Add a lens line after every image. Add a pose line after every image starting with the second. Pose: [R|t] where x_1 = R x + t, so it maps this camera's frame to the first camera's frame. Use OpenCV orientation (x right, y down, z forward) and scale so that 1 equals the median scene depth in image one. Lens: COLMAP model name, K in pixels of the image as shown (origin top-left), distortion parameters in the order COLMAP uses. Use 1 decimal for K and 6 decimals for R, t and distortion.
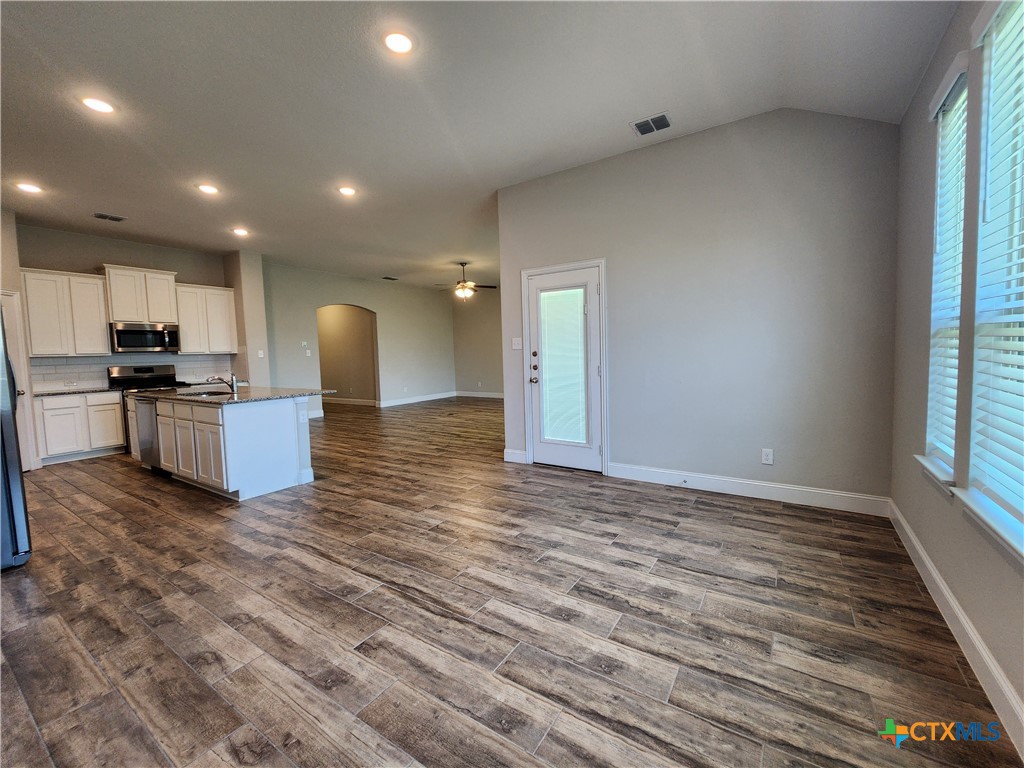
lens RADIAL K [[416.3, 0, 520.5], [0, 416.3, 379.5], [0, 0, 1]] dist [0.001618, -0.002284]
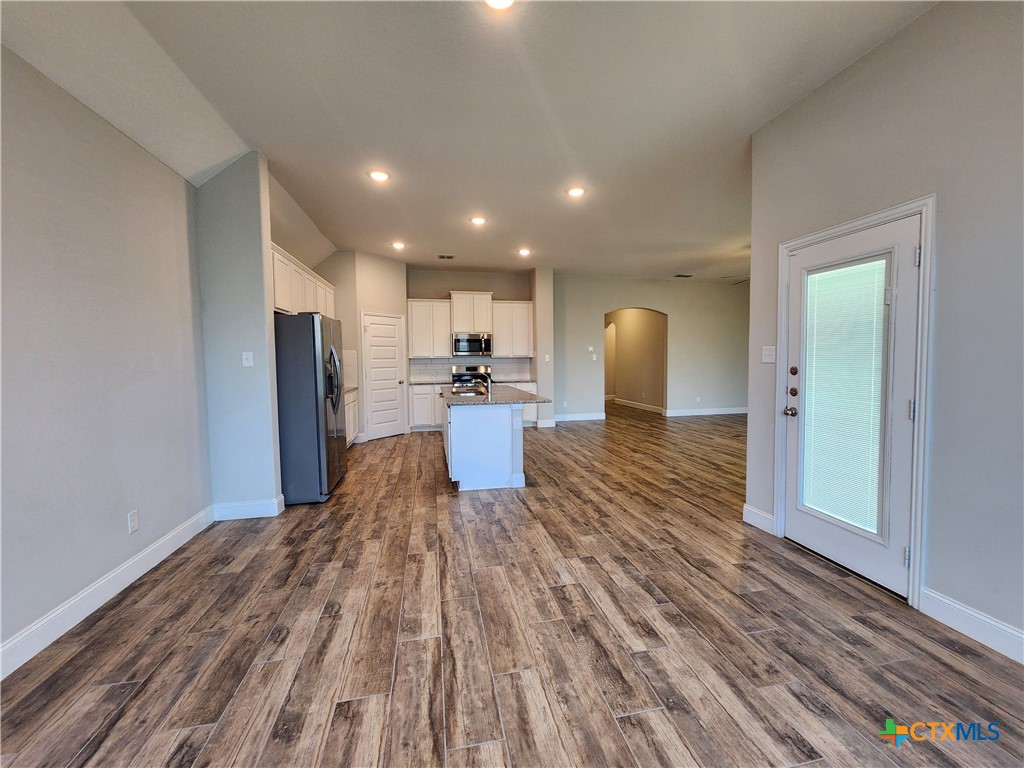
lens RADIAL K [[416.3, 0, 520.5], [0, 416.3, 379.5], [0, 0, 1]] dist [0.001618, -0.002284]
pose [[0.707632, 0.056526, -0.704317, 0.214597], [-0.057072, 0.998111, 0.022763, -0.044355], [0.704272, 0.024089, 0.709521, 0.277438]]
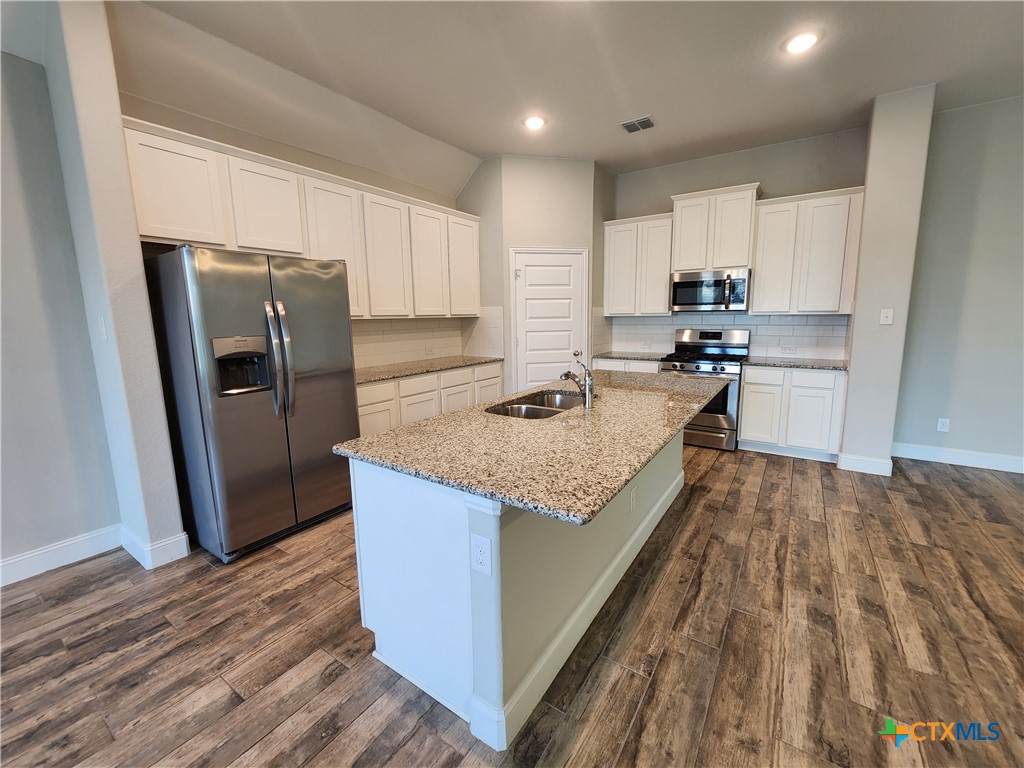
lens RADIAL K [[416.3, 0, 520.5], [0, 416.3, 379.5], [0, 0, 1]] dist [0.001618, -0.002284]
pose [[-0.009928, 0.182665, -0.983125, -0.250182], [-0.053435, 0.981672, 0.182934, -0.100013], [0.998522, 0.054349, 0.000014, 1.061690]]
